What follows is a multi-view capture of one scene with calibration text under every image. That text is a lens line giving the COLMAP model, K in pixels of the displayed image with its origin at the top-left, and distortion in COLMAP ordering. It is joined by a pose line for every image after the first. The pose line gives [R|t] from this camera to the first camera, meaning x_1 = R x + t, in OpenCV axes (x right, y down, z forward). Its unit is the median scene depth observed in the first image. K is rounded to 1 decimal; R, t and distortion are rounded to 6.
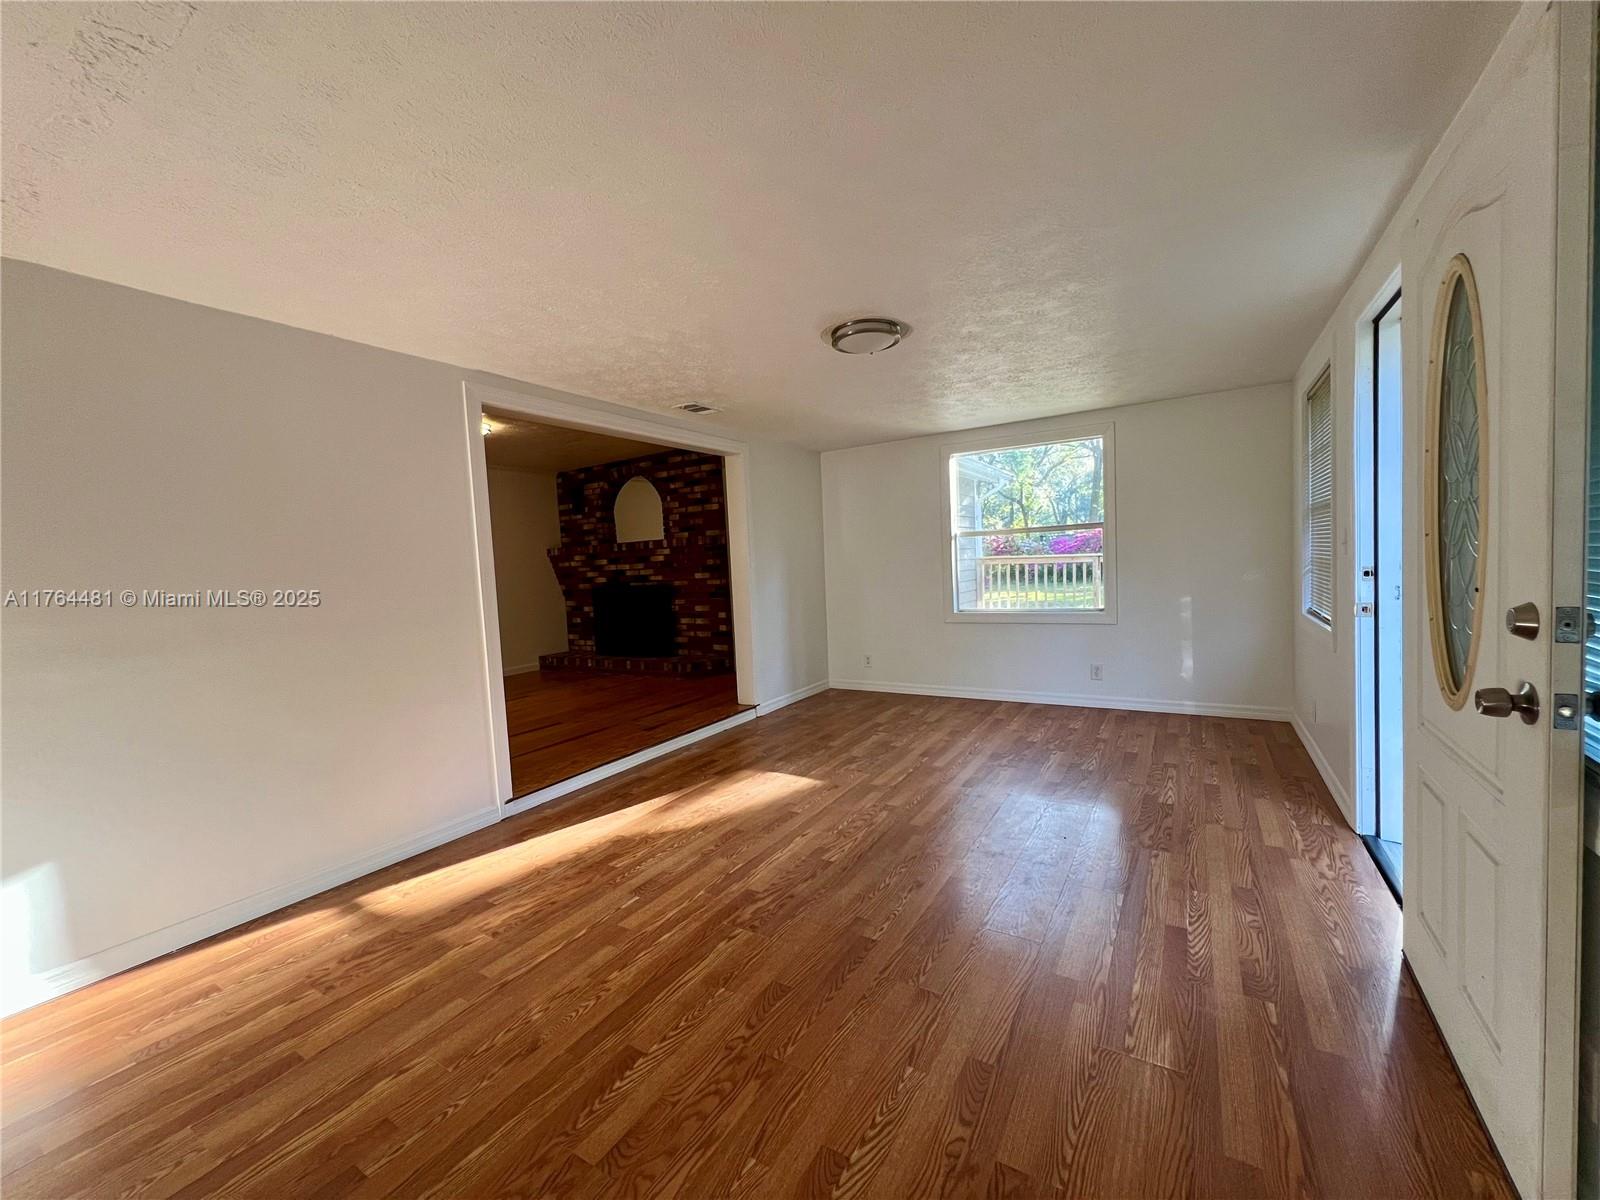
lens RADIAL K [[642.6, 0, 798.7], [0, 642.6, 603.0], [0, 0, 1]] dist [-0.001244, 0.000511]
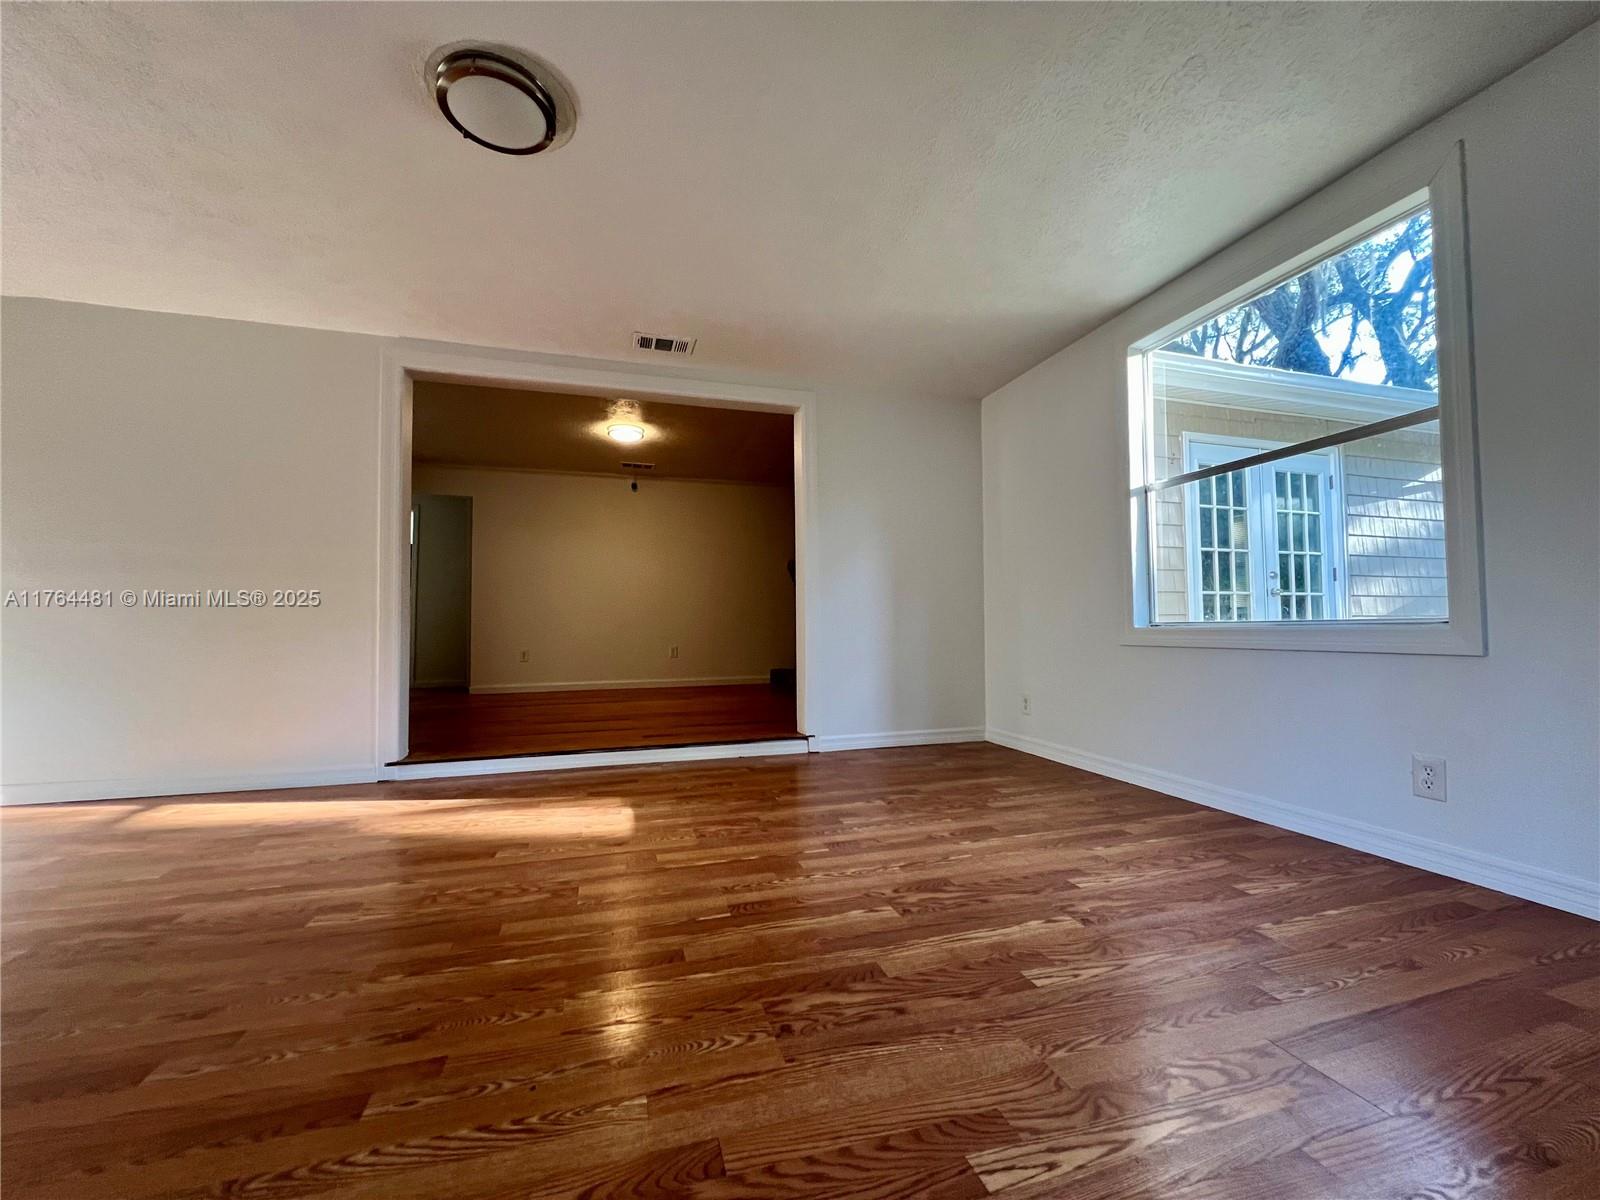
lens RADIAL K [[642.6, 0, 796.4], [0, 642.6, 604.9], [0, 0, 1]] dist [-0.001244, 0.000511]
pose [[0.742861, 0.017029, -0.669229, 0.538375], [-0.069401, 0.996249, -0.051687, 0.061457], [0.665839, 0.084841, 0.741256, 0.549282]]
